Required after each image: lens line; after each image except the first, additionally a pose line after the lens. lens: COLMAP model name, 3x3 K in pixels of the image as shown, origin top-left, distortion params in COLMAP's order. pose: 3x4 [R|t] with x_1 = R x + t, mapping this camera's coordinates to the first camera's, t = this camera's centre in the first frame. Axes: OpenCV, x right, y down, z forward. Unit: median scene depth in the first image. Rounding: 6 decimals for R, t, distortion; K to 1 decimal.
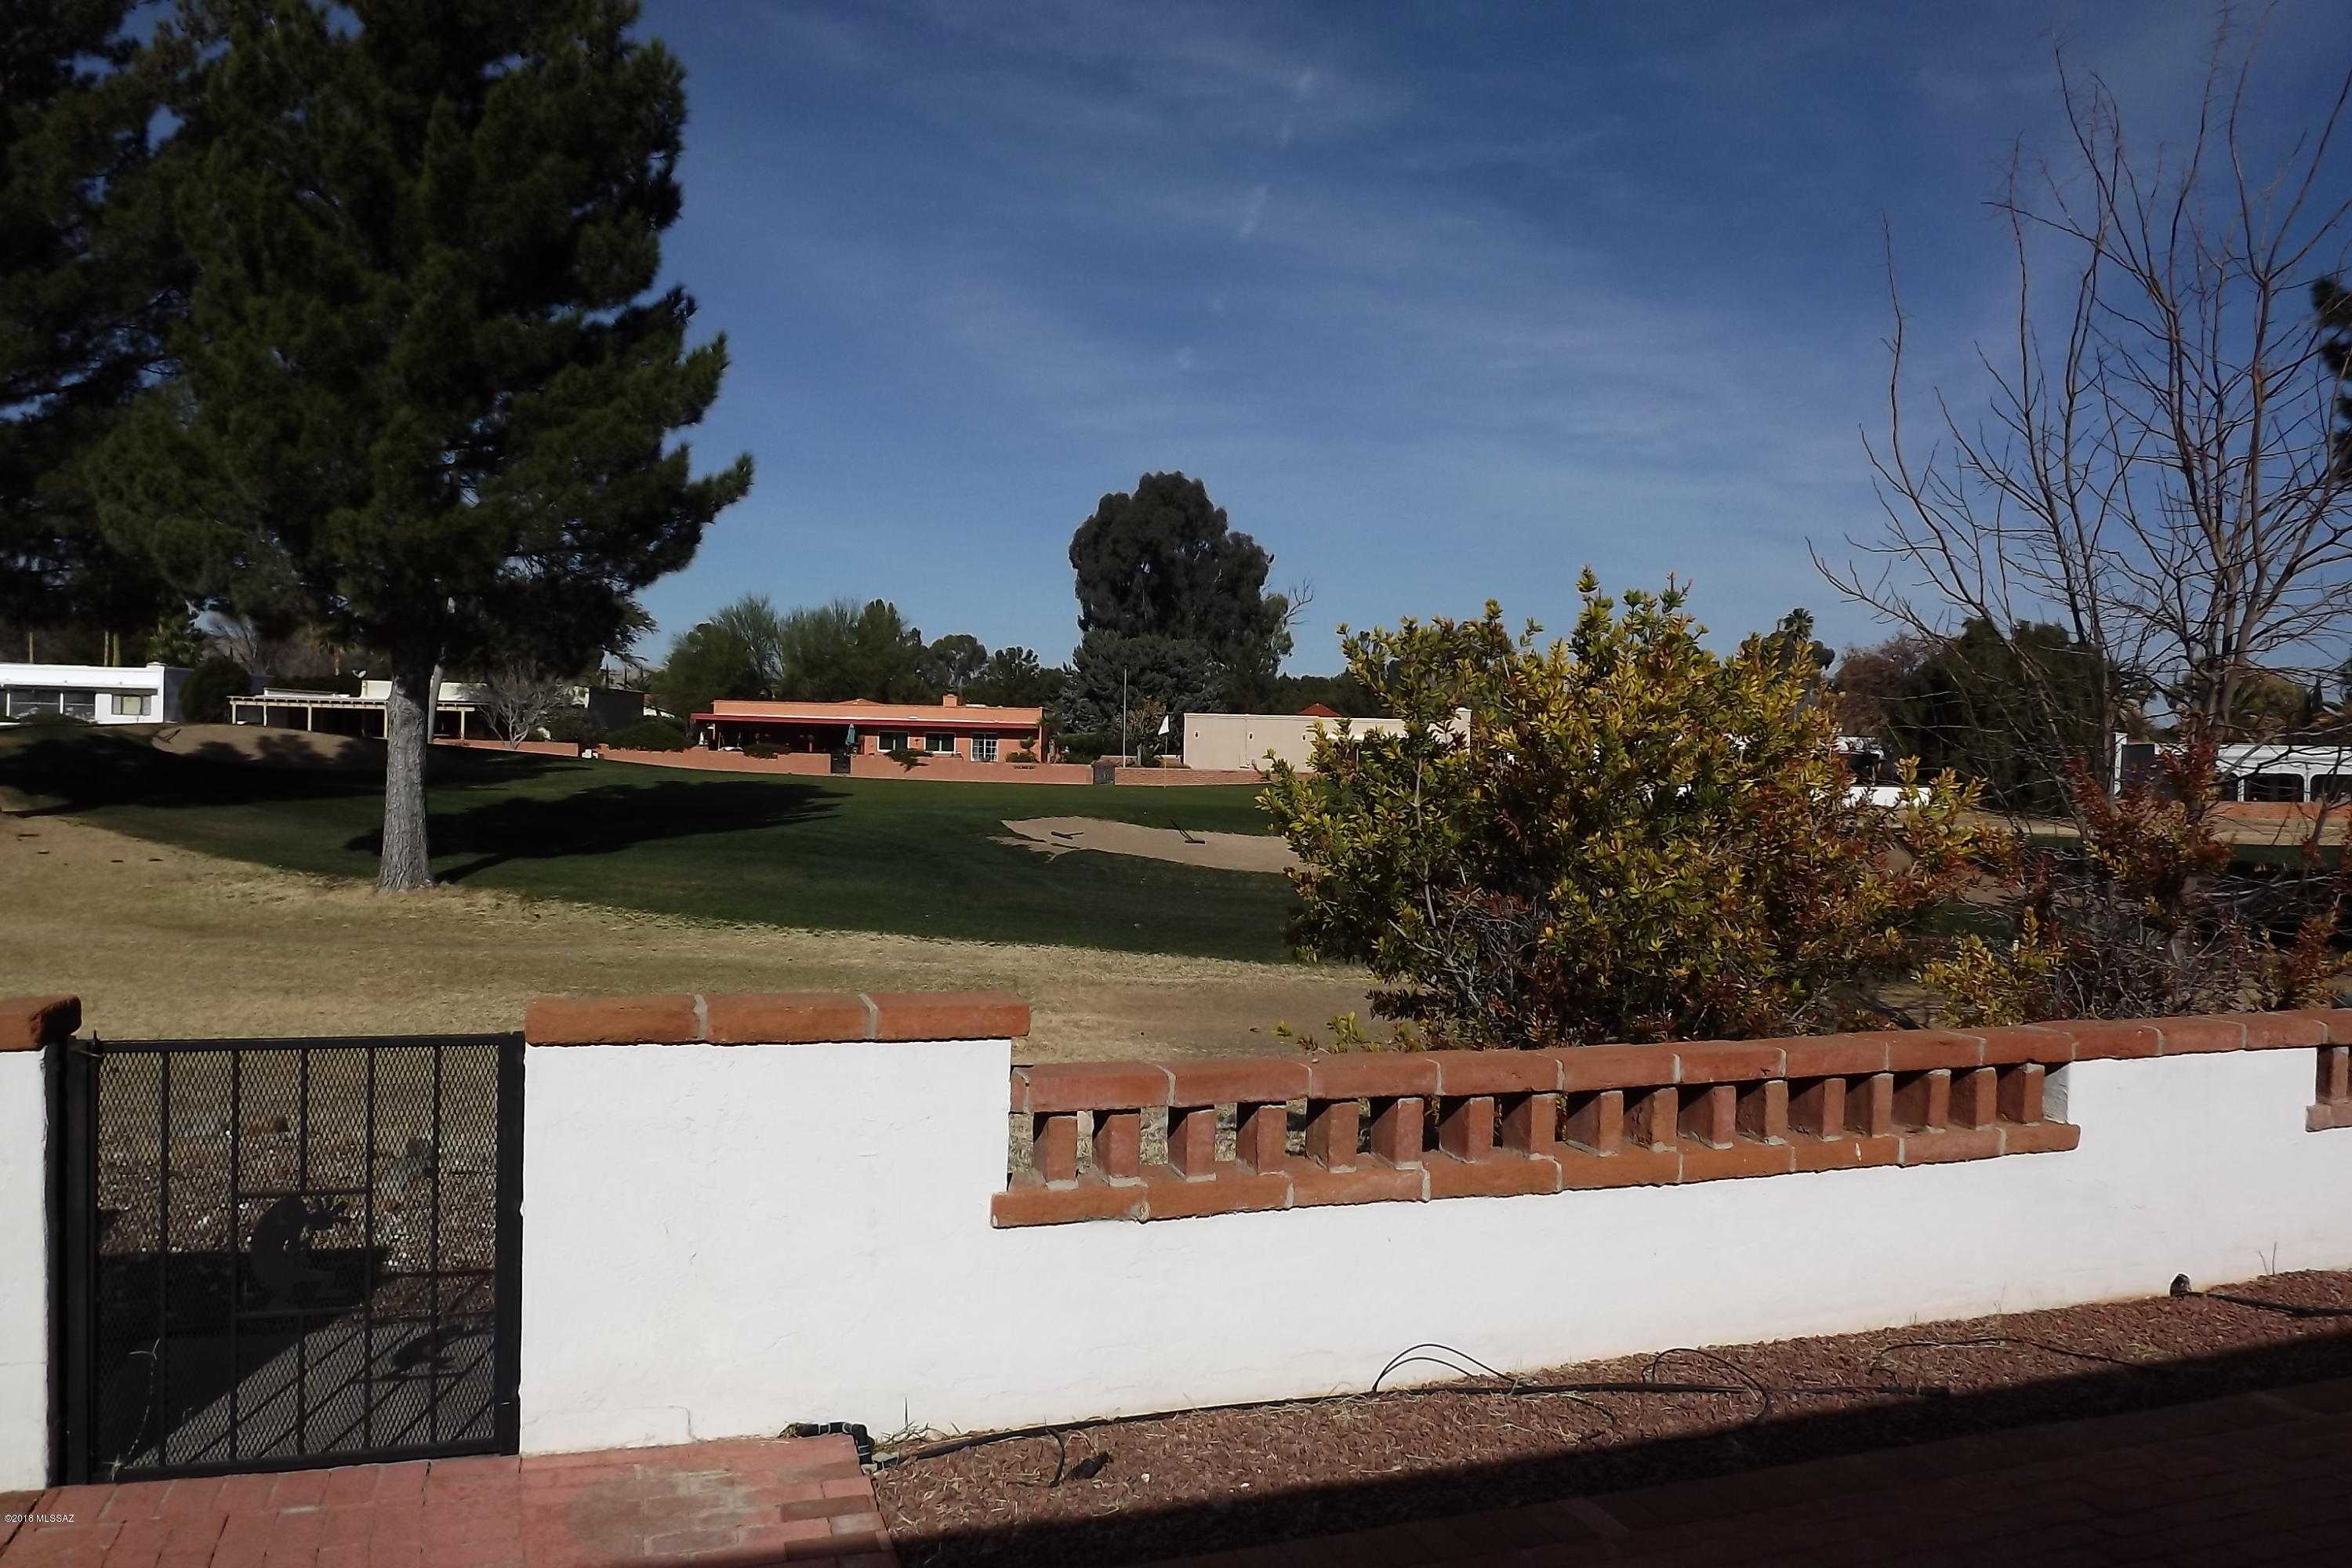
lens RADIAL K [[1695.4, 0, 1176.0], [0, 1695.4, 784.0], [0, 0, 1]] dist [-0.062786, 0.011905]
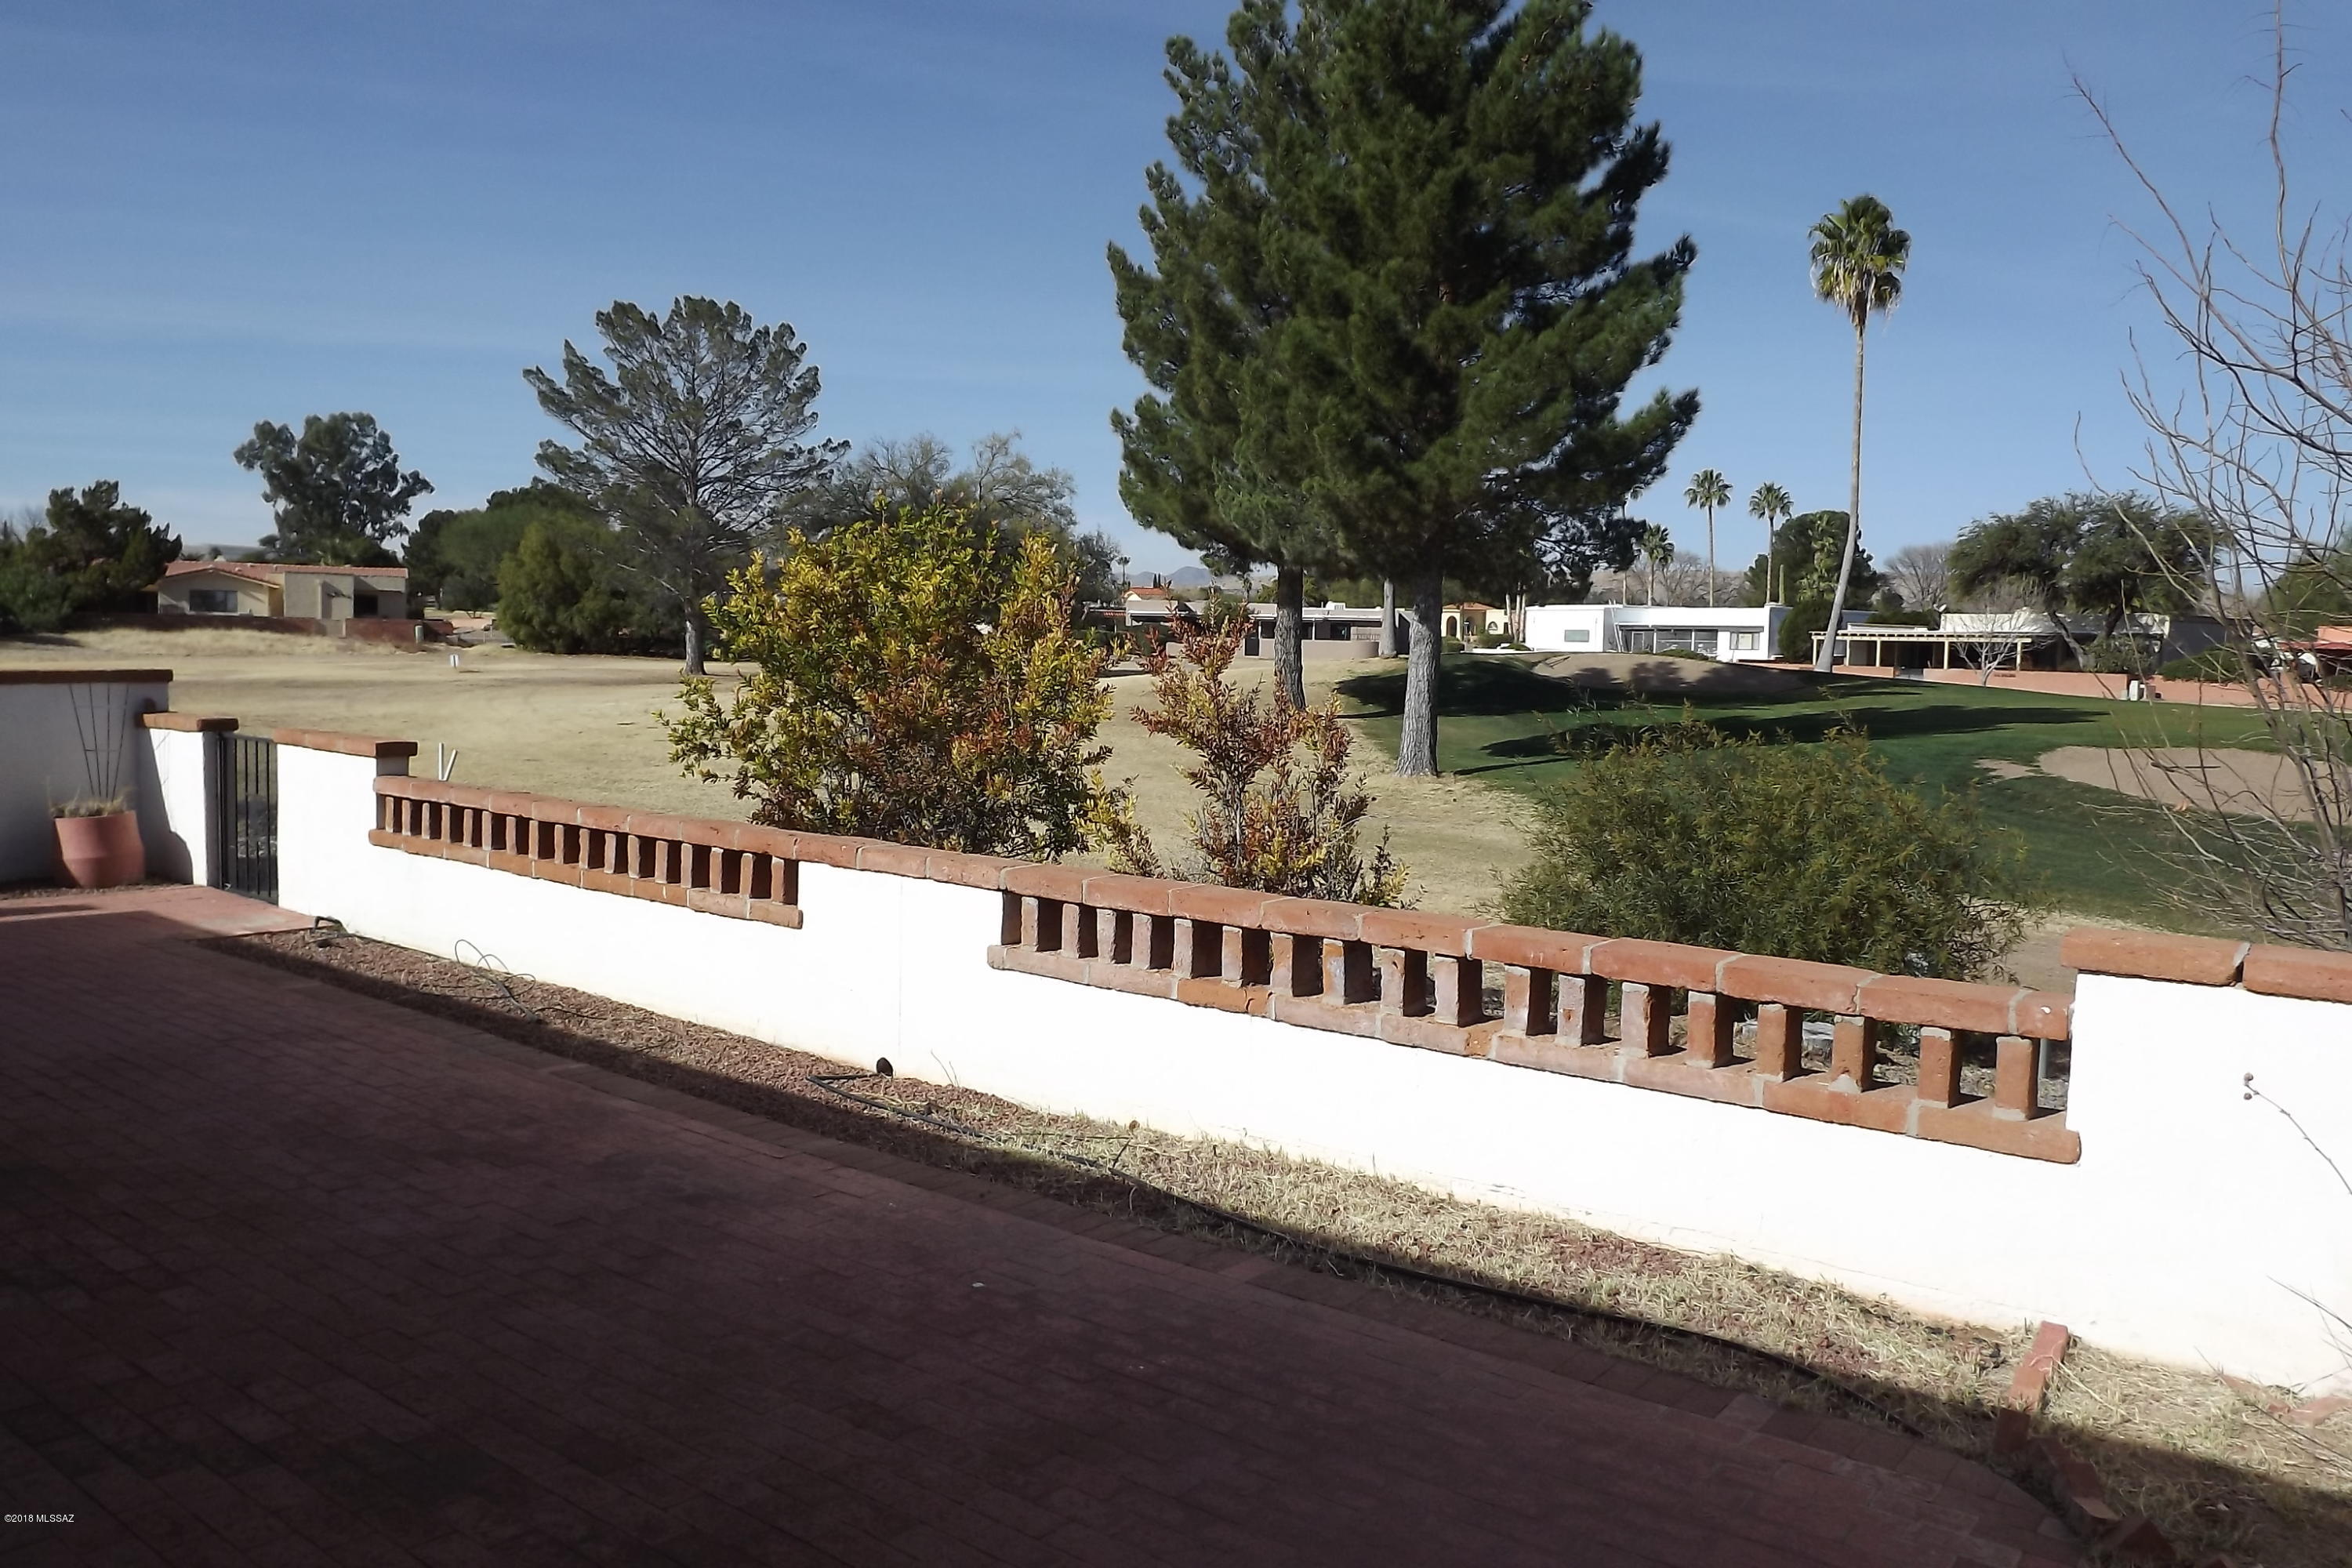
lens RADIAL K [[1662.4, 0, 1176.0], [0, 1662.4, 784.0], [0, 0, 1]] dist [0.000972, 0.002038]
pose [[0.541814, 0.057314, -0.838542, 0.448644], [-0.025493, 0.998334, 0.051763, 0.007538], [0.840112, -0.006669, 0.542373, 0.135011]]
